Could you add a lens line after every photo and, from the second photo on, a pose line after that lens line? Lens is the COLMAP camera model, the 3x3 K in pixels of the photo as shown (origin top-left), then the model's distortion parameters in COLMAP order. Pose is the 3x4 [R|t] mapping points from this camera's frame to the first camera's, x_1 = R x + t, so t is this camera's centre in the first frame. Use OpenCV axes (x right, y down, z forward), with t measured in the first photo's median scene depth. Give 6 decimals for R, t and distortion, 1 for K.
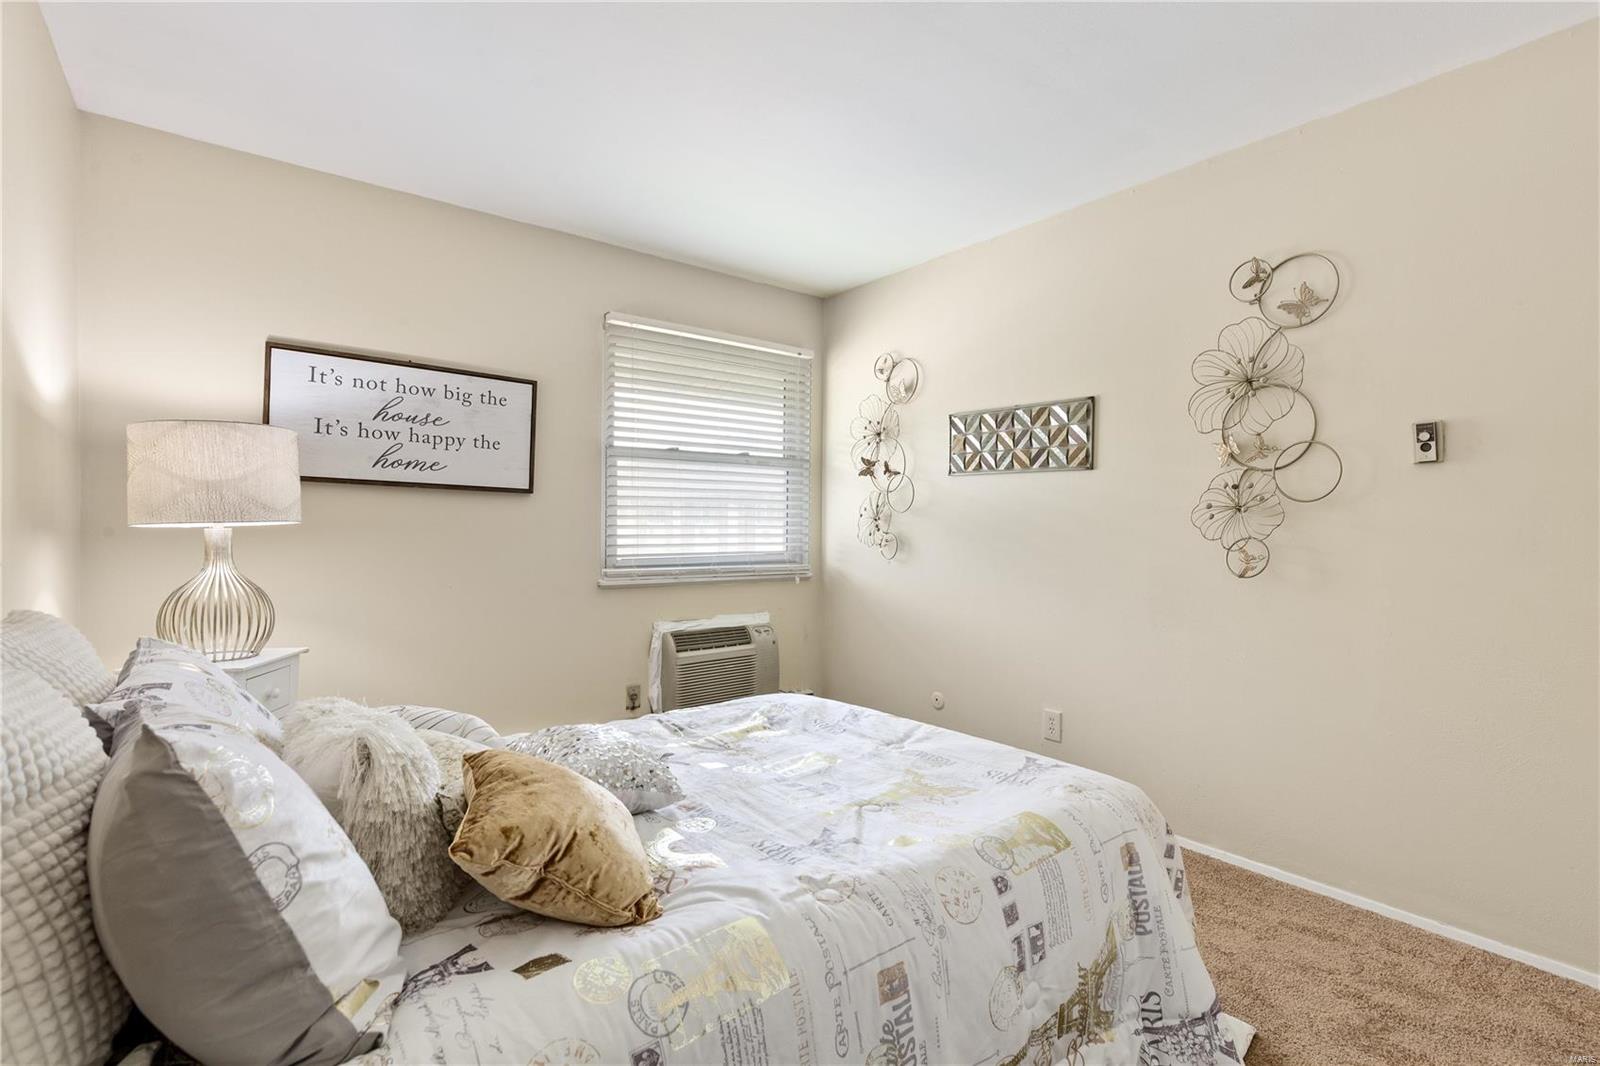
lens RADIAL K [[751.5, 0, 800.7], [0, 751.5, 531.5], [0, 0, 1]] dist [0.004044, -0.000918]
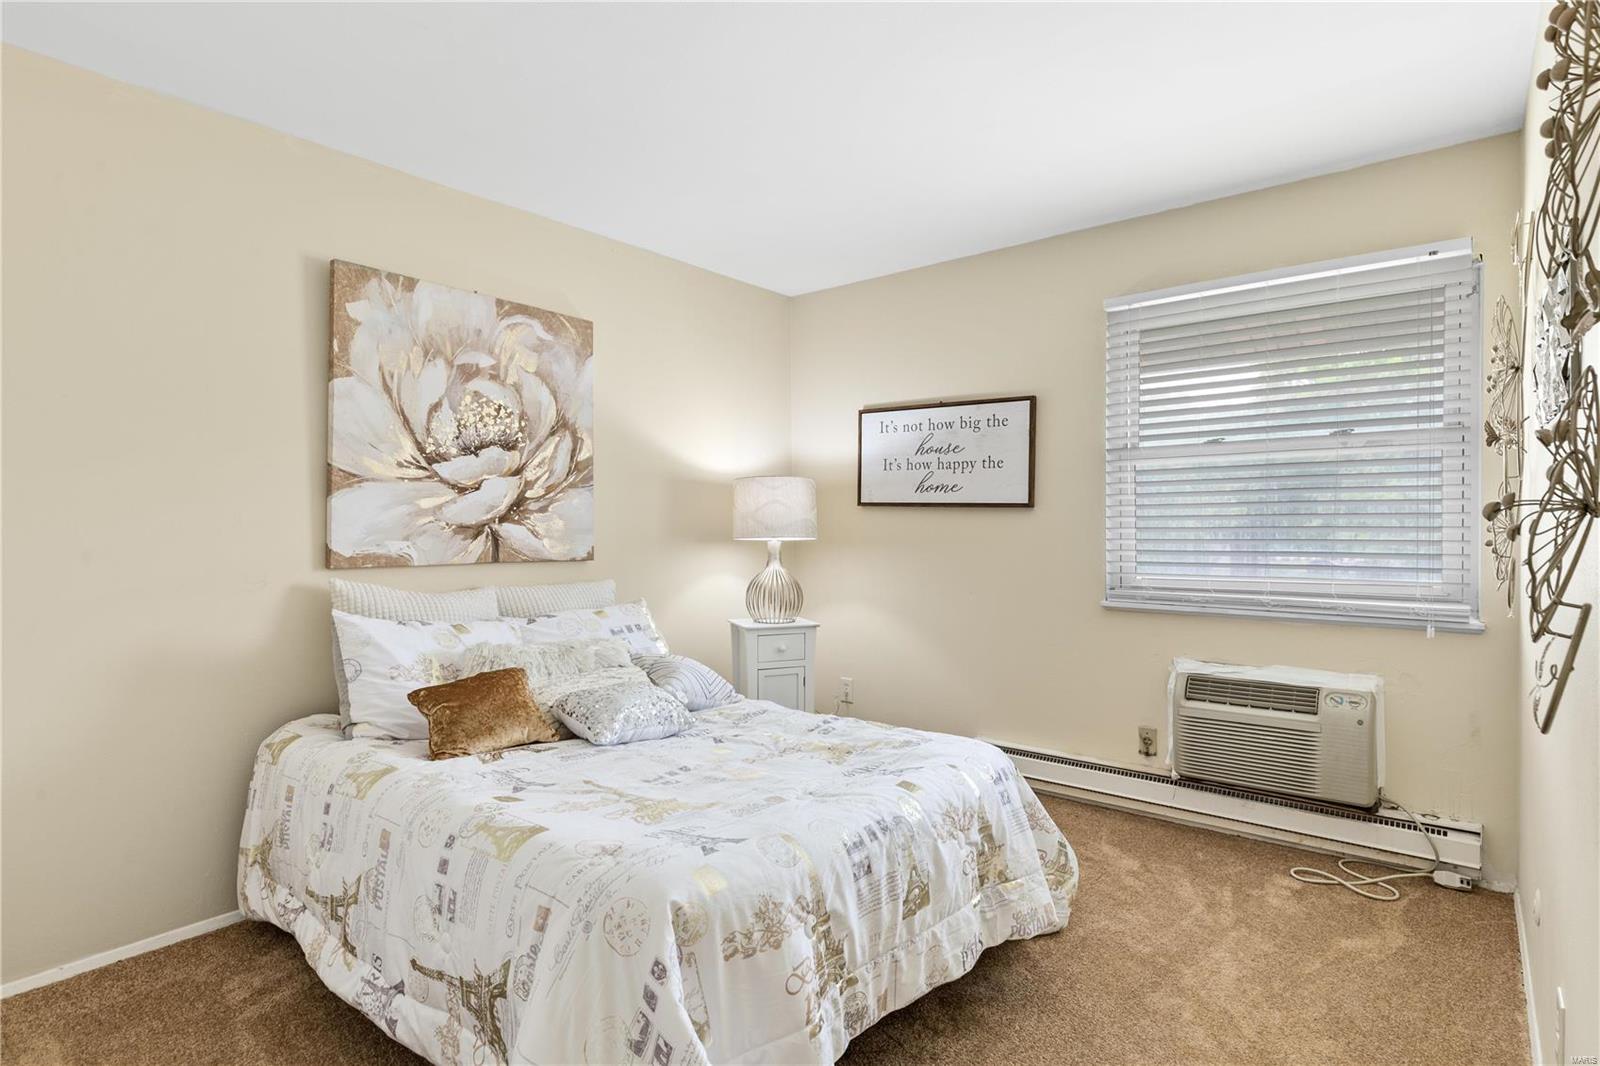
lens RADIAL K [[785.6, 0, 801.3], [0, 785.6, 531.6], [0, 0, 1]] dist [0.005754, -0.000195]
pose [[0.237199, -0.001248, -0.971460, 0.643822], [-0.001862, 0.999997, -0.001739, -0.016791], [0.971459, 0.002221, 0.237196, 0.483143]]
